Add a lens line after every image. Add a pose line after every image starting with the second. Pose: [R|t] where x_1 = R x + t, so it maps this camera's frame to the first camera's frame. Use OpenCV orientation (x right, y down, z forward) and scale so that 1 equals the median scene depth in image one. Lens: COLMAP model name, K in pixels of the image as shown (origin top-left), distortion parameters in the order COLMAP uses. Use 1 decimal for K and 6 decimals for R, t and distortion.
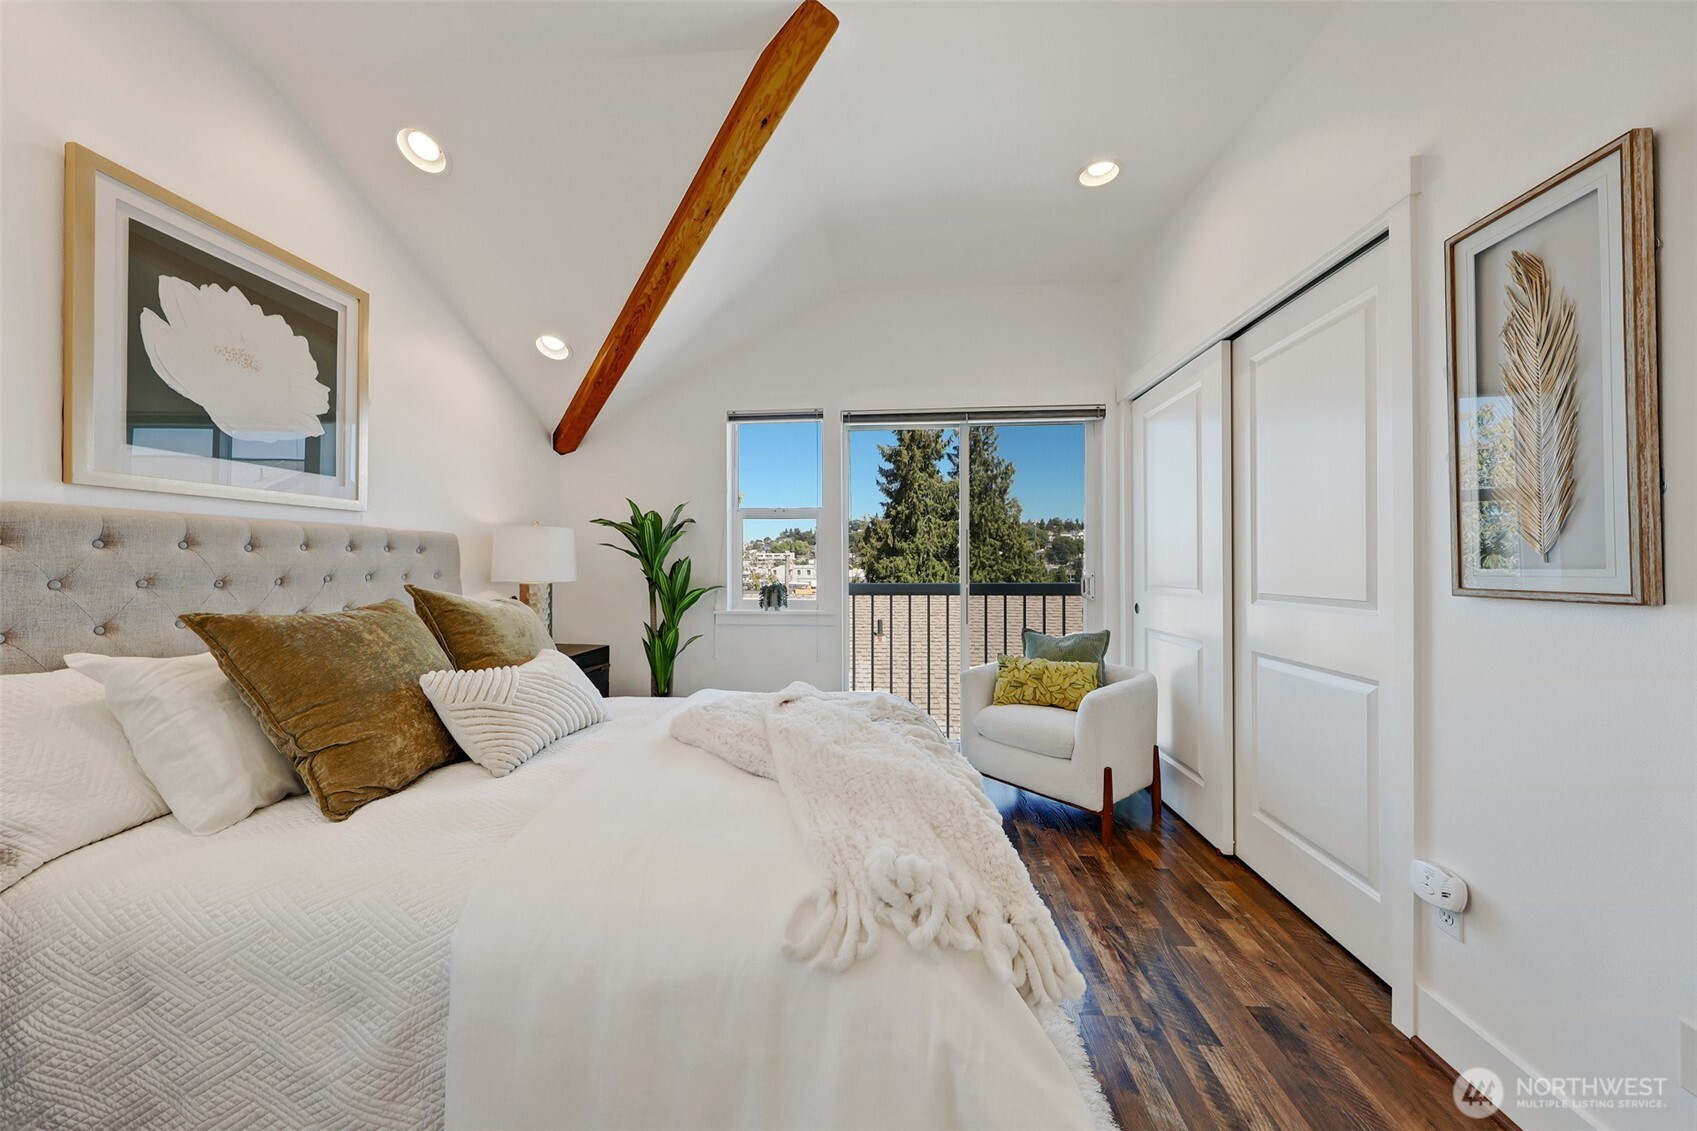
lens RADIAL K [[595.7, 0, 840.8], [0, 595.7, 563.0], [0, 0, 1]] dist [0.005250, -0.000537]
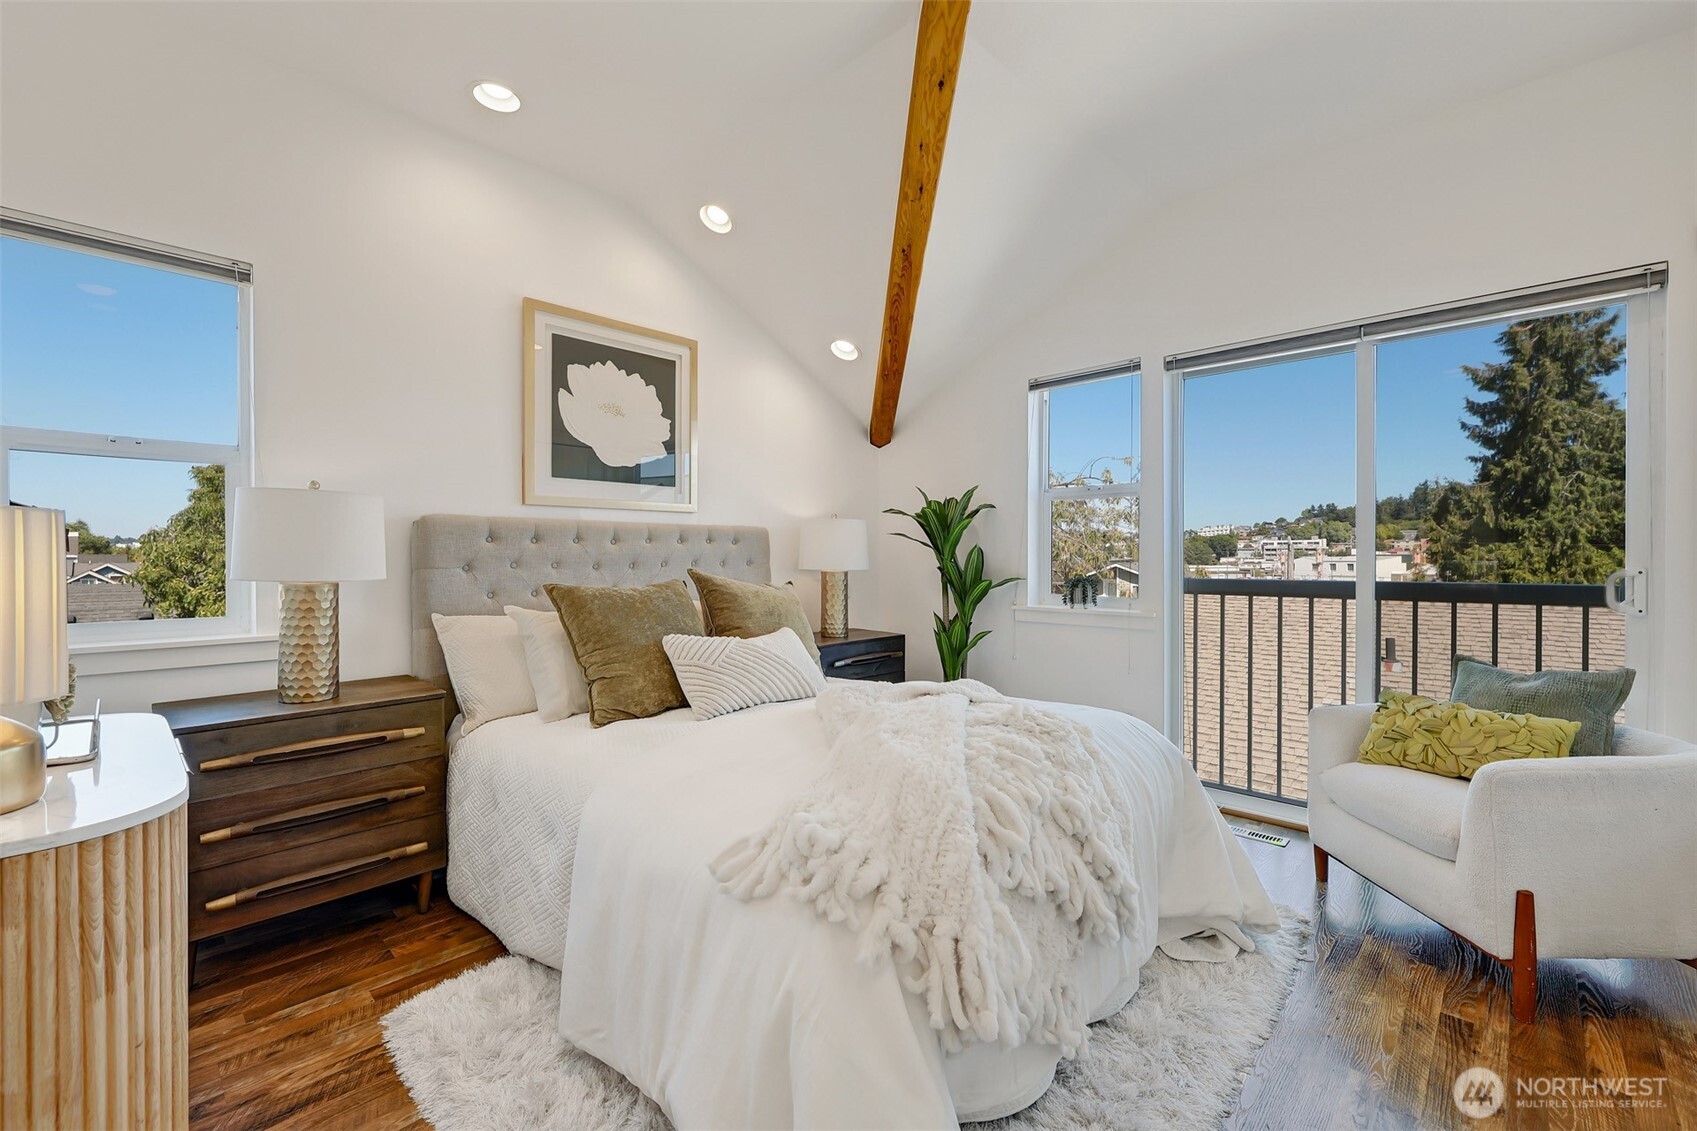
lens RADIAL K [[702.0, 0, 845.2], [0, 702.0, 561.7], [0, 0, 1]] dist [0.006544, -0.000317]
pose [[0.779502, 0.005736, -0.626374, 0.298064], [0.001433, 0.999939, 0.010940, 0.002872], [0.626398, -0.009426, 0.779446, 0.019437]]
